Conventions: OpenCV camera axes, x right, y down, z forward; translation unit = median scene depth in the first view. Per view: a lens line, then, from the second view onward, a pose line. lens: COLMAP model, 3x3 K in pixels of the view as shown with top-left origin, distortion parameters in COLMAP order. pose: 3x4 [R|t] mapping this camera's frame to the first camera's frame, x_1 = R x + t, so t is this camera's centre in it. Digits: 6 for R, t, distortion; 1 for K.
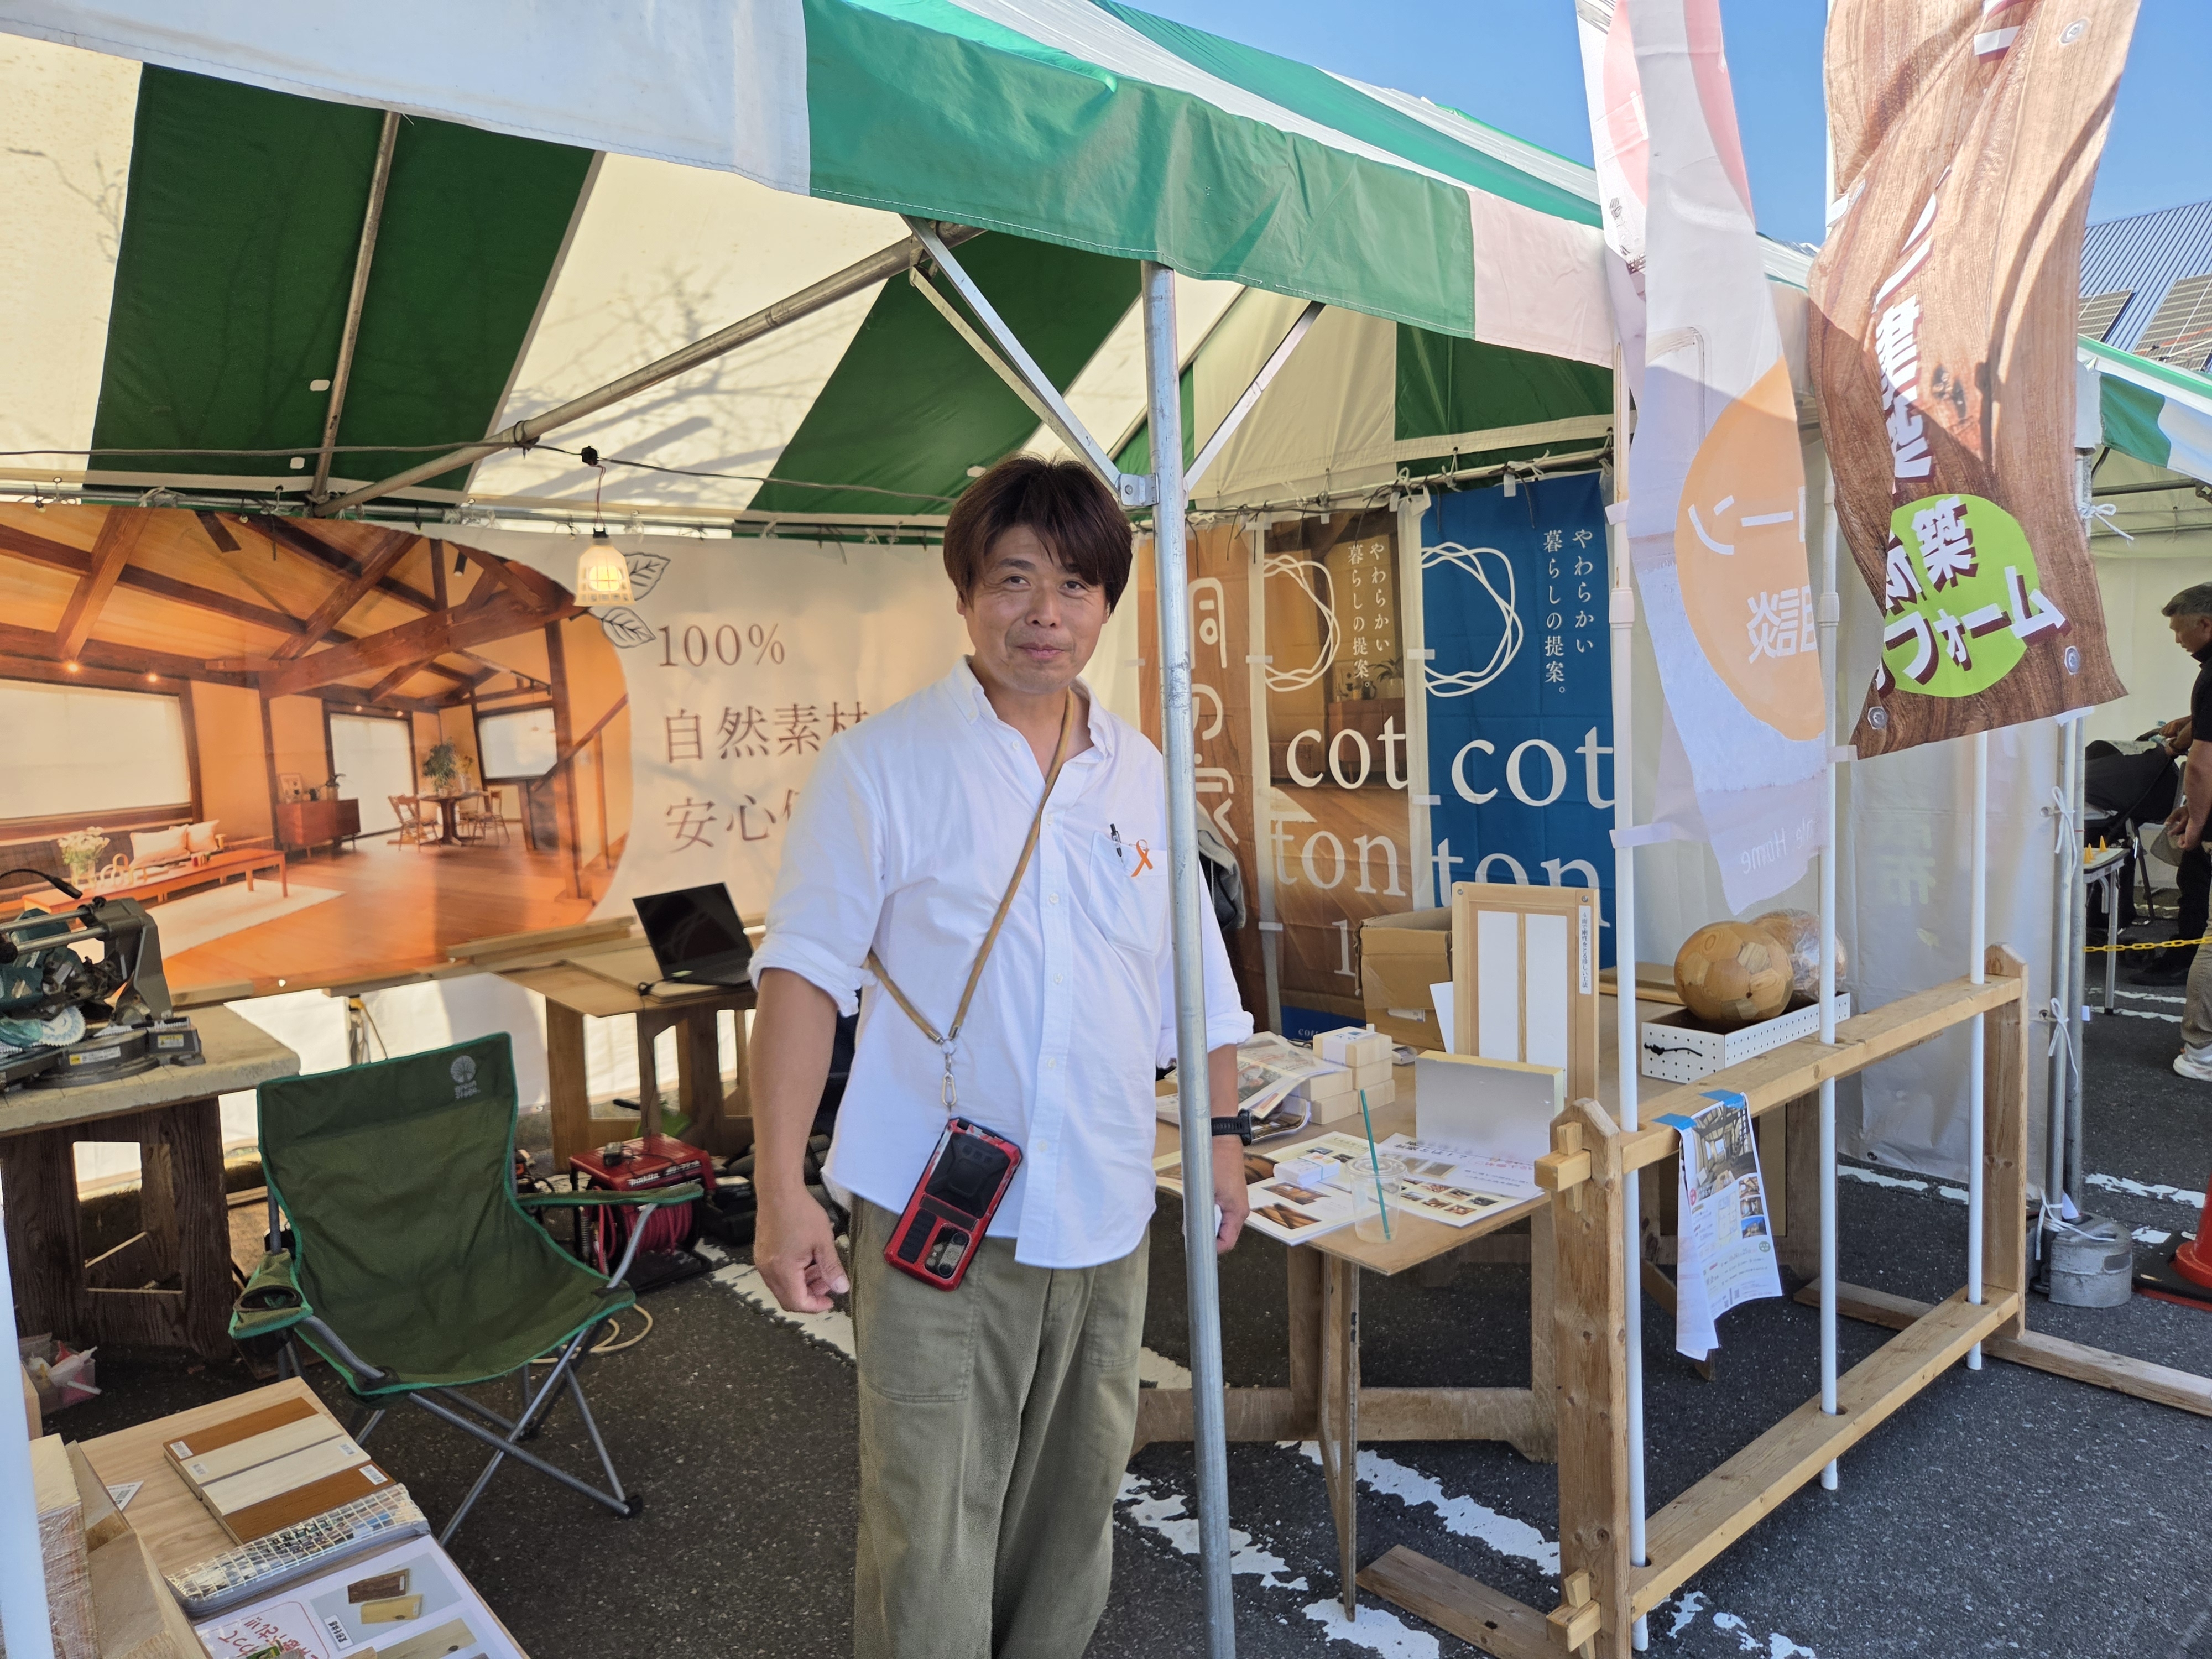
lens RADIAL K [[1491.4, 0, 1118.5], [0, 1491.4, 812.8], [0, 0, 1]] dist [0.059162, -0.062623]
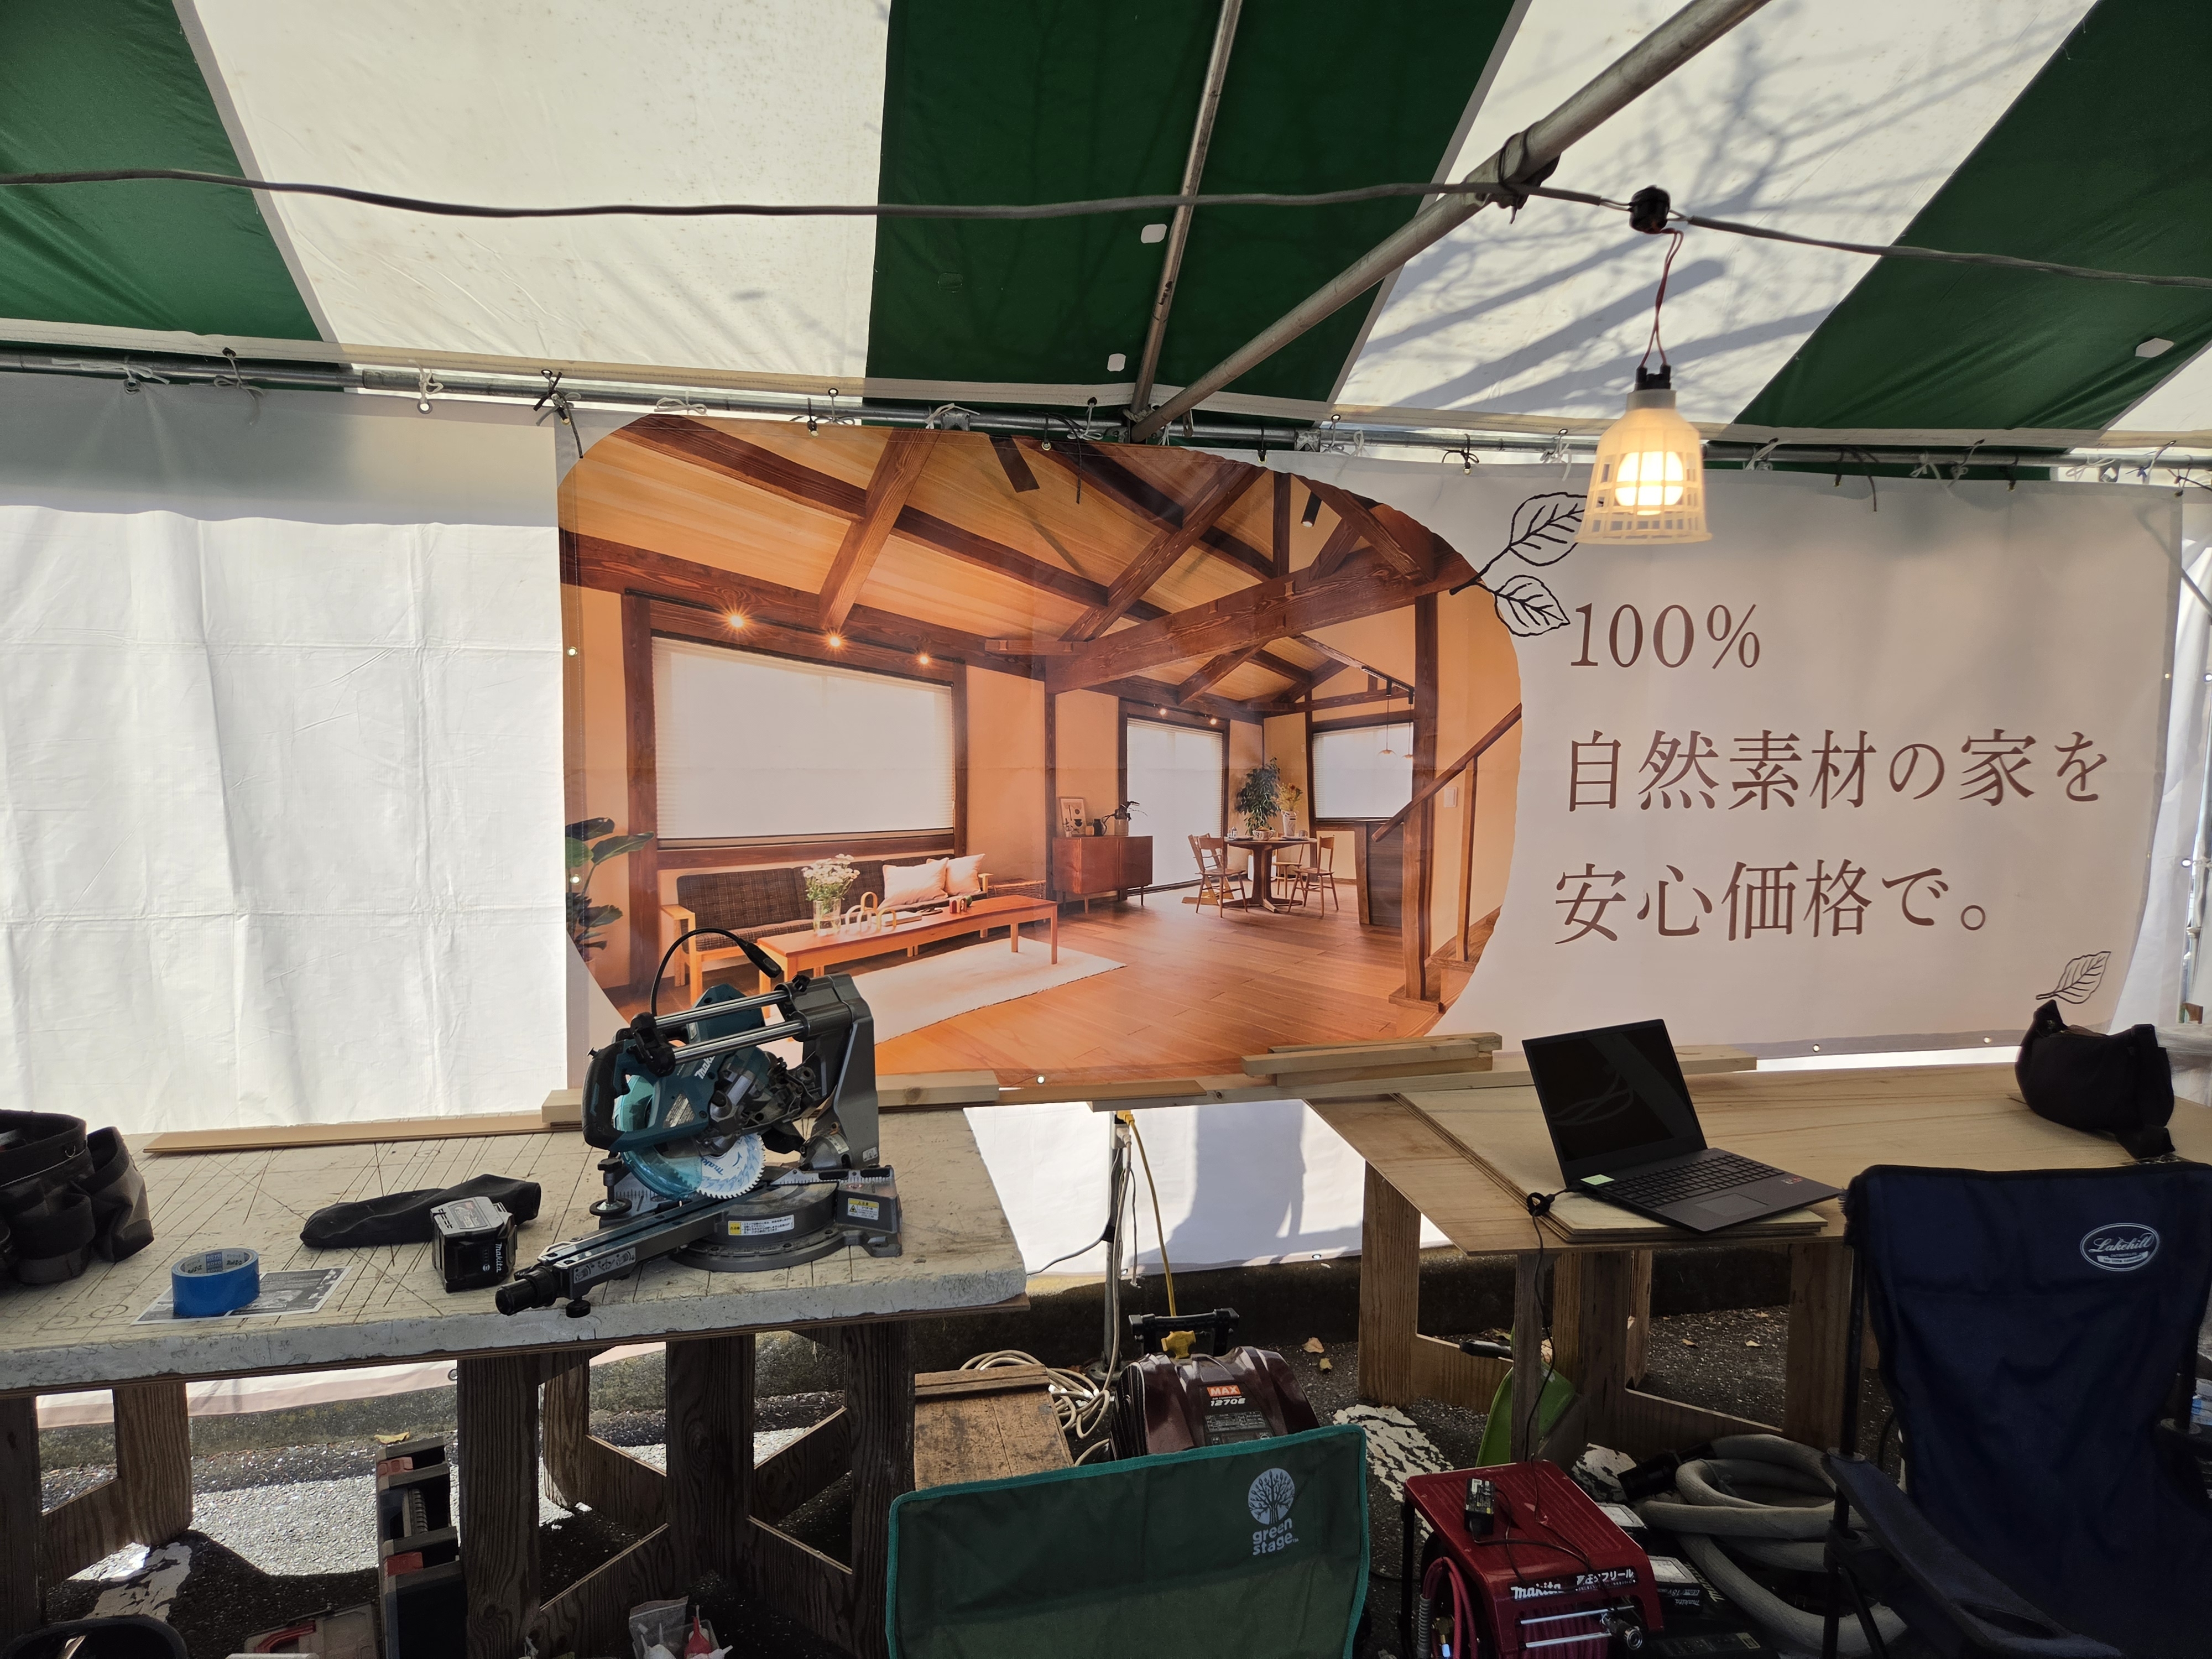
lens RADIAL K [[1491.4, 0, 1118.5], [0, 1491.4, 812.8], [0, 0, 1]] dist [0.059162, -0.062623]
pose [[0.873096, 0.086610, -0.479794, -0.170995], [-0.084781, 0.996073, 0.025527, -0.036189], [0.480121, 0.018389, 0.877010, 0.353871]]
